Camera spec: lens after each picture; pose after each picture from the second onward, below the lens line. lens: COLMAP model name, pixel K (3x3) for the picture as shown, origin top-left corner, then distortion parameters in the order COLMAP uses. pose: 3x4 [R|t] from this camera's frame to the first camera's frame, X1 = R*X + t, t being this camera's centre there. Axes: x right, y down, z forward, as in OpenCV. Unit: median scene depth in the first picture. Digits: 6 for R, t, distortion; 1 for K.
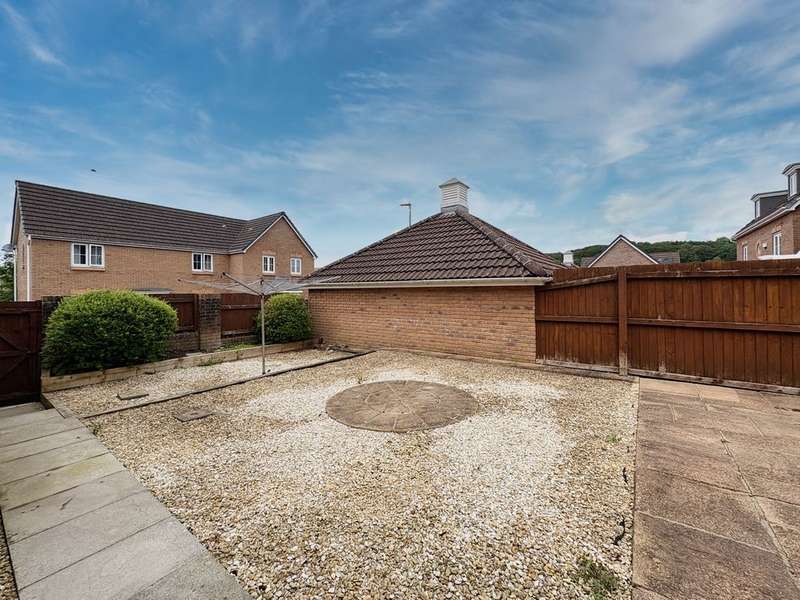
lens RADIAL K [[332.8, 0, 400.2], [0, 332.8, 283.5], [0, 0, 1]] dist [-0.001625, -0.000397]
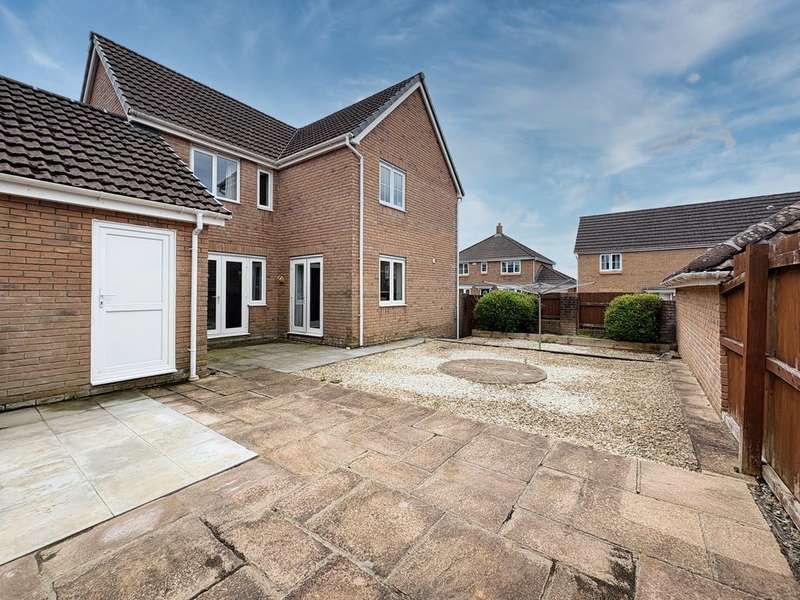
lens RADIAL K [[332.8, 0, 400.2], [0, 332.8, 283.5], [0, 0, 1]] dist [-0.001625, -0.000397]
pose [[0.004108, -0.014534, -0.999886, 1.103857], [0.025404, 0.999573, -0.014425, -0.009229], [0.999669, -0.025342, 0.004476, 0.465542]]
